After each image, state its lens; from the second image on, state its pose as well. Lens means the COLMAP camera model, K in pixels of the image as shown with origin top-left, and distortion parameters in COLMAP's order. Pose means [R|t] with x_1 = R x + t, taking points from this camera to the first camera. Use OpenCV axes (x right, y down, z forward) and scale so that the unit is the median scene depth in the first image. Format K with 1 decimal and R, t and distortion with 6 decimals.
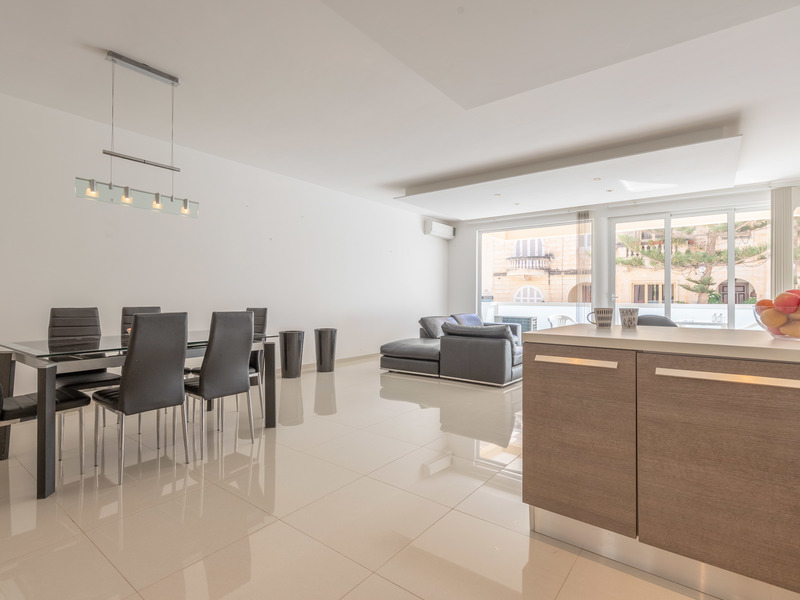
lens RADIAL K [[404.9, 0, 398.4], [0, 404.9, 297.2], [0, 0, 1]] dist [0.001826, -0.000022]
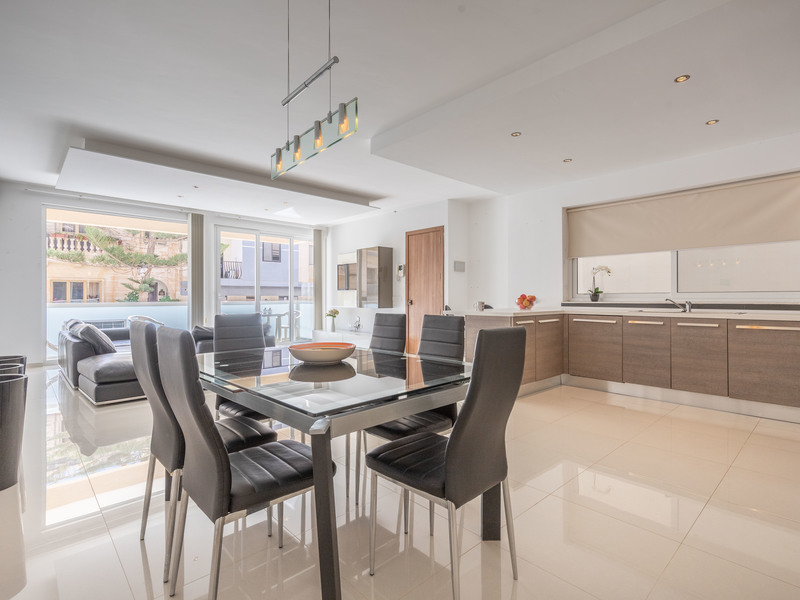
lens RADIAL K [[404.9, 0, 406.6], [0, 404.9, 296.9], [0, 0, 1]] dist [0.001826, -0.000022]
pose [[0.146177, -0.002024, 0.989256, -0.751298], [-0.001152, 0.999997, 0.002216, -0.001266], [-0.989258, -0.001464, 0.146174, 0.468892]]
